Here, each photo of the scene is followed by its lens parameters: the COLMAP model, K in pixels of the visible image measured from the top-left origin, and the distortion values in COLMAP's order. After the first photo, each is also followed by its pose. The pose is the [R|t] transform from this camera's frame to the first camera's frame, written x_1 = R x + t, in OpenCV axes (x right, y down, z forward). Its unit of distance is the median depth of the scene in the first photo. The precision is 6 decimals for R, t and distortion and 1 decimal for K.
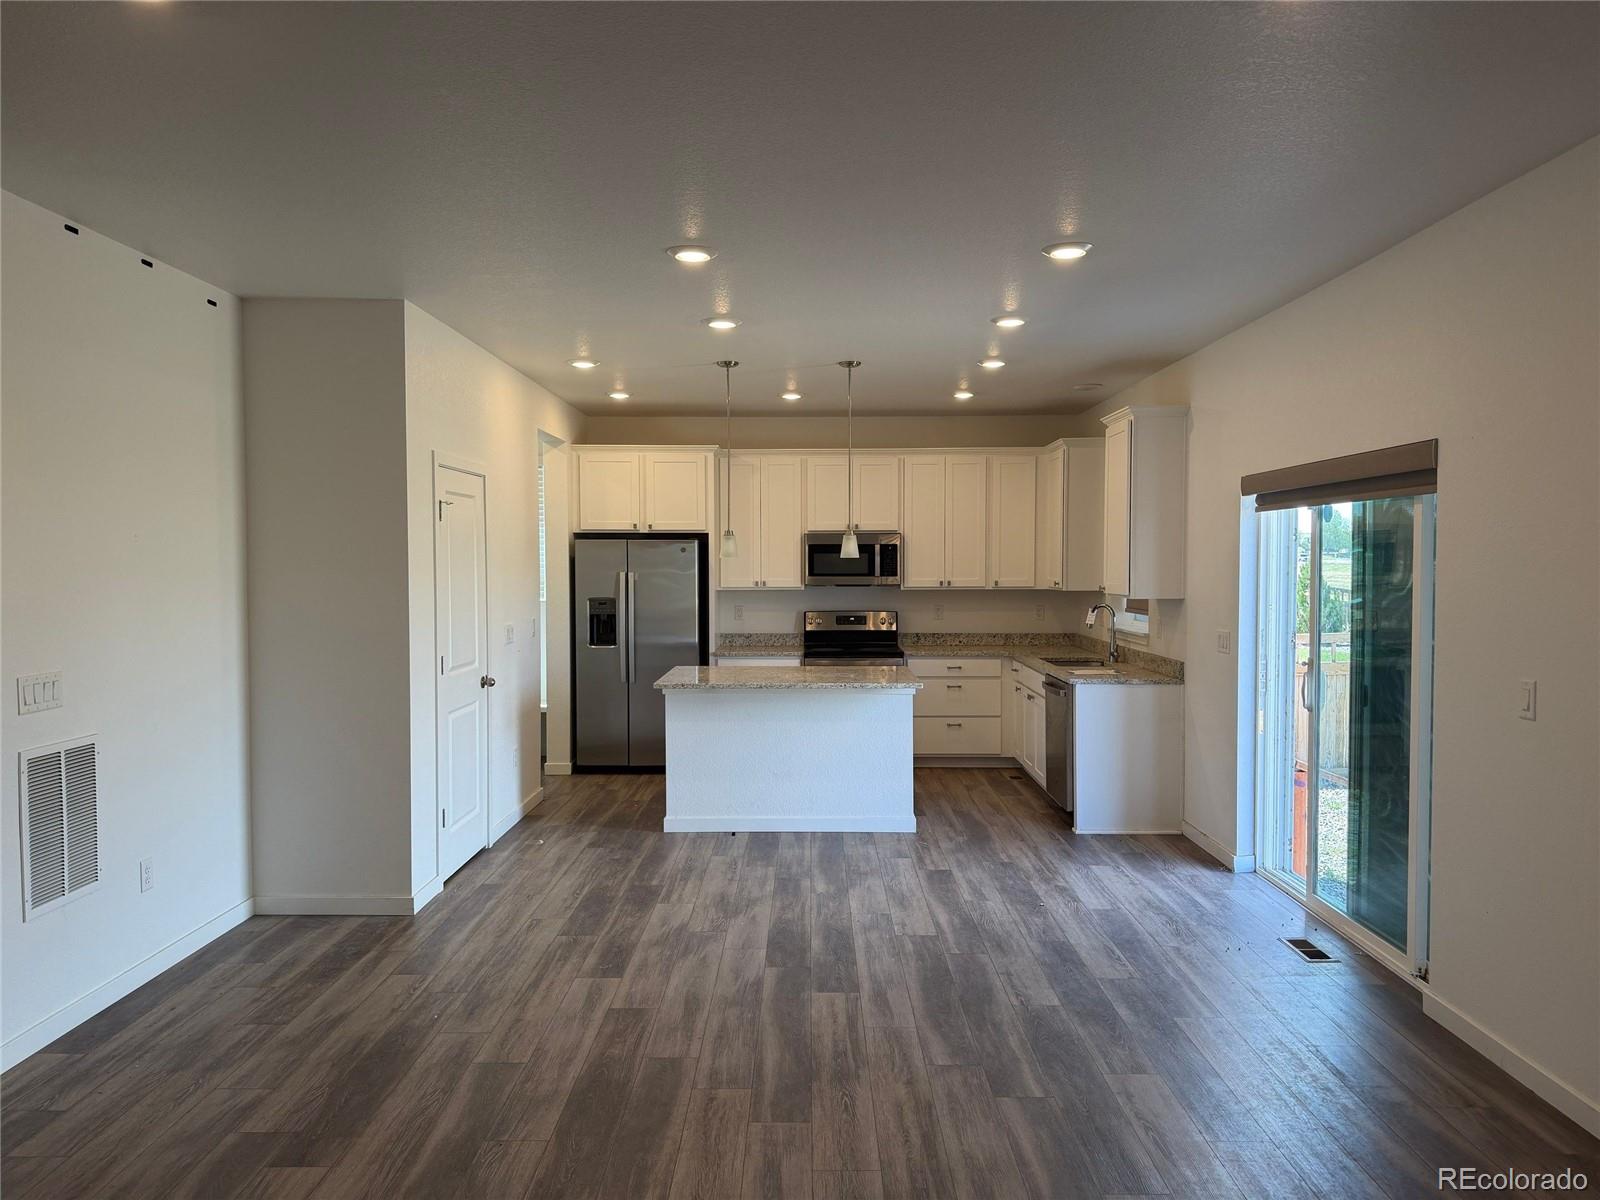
lens RADIAL K [[1113.1, 0, 804.8], [0, 1113.1, 606.1], [0, 0, 1]] dist [0.074032, -0.117748]
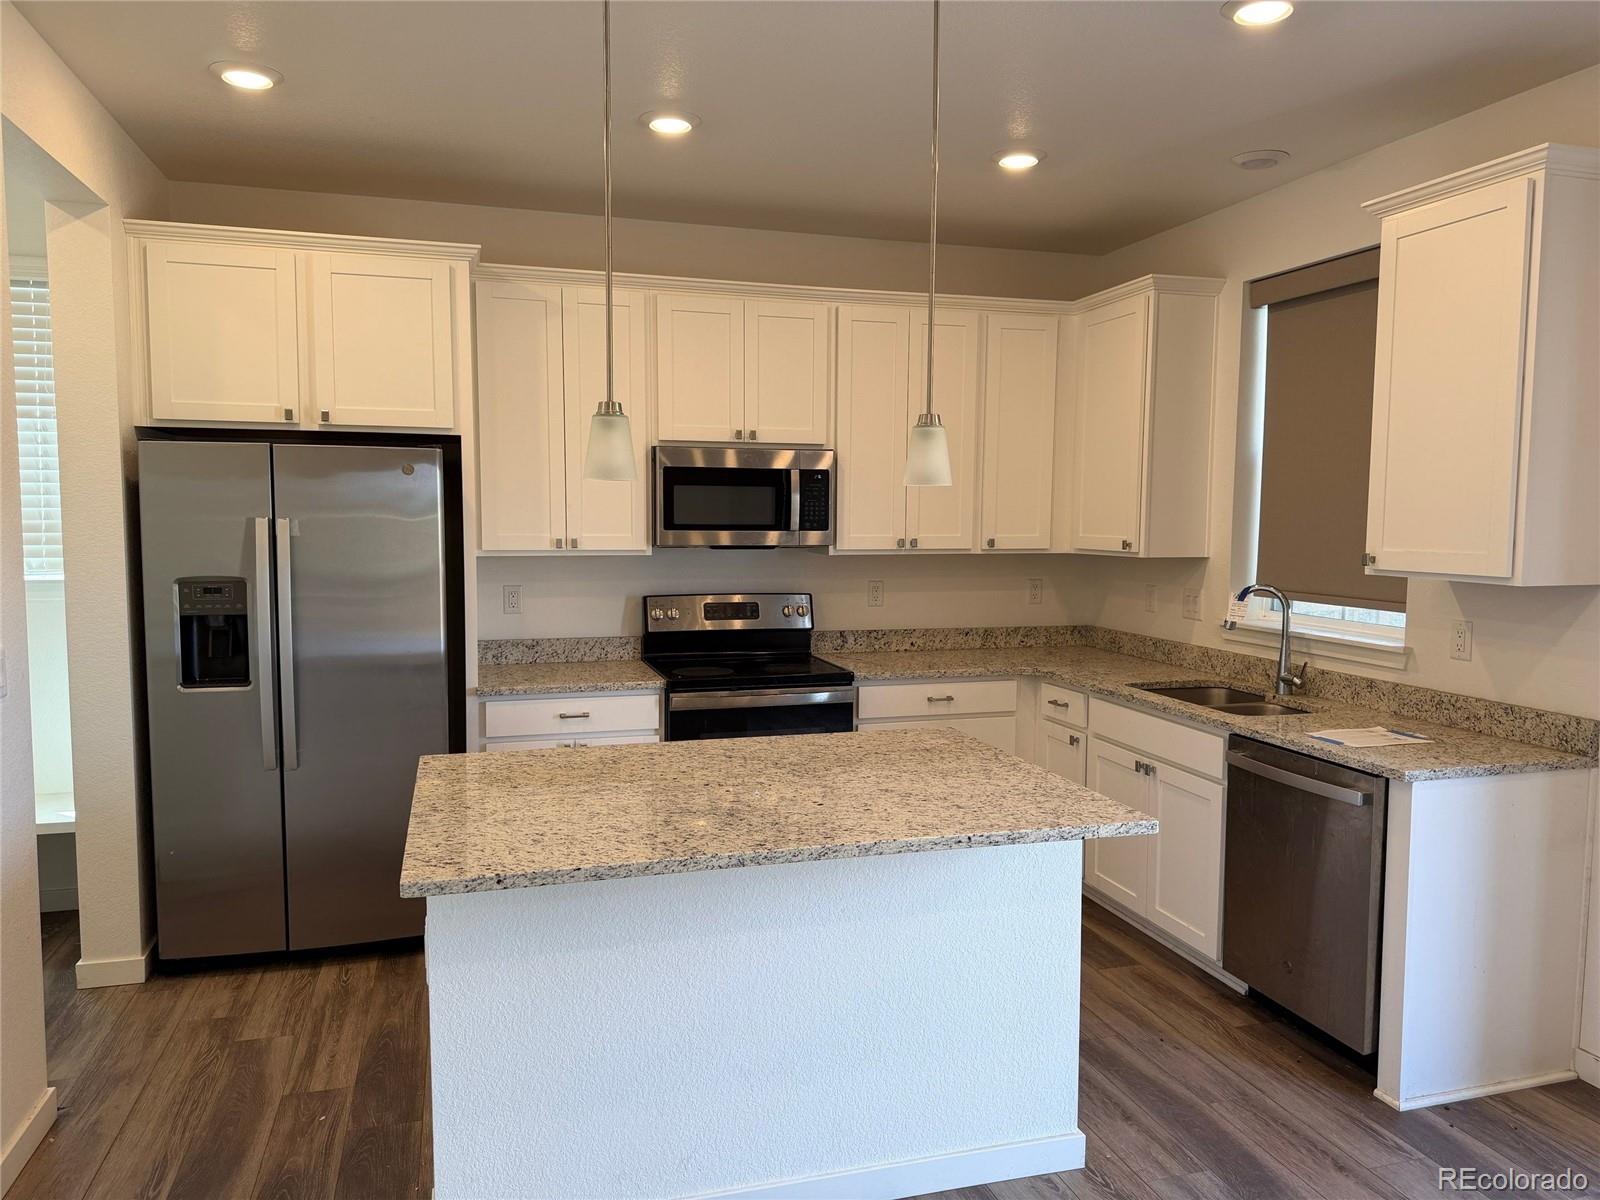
lens RADIAL K [[1113.1, 0, 804.8], [0, 1113.1, 606.1], [0, 0, 1]] dist [0.074032, -0.117748]
pose [[0.954244, -0.016755, 0.298558, -0.090124], [0.002562, 0.998850, 0.047866, -0.016205], [-0.299017, -0.044911, 0.953190, 0.501400]]
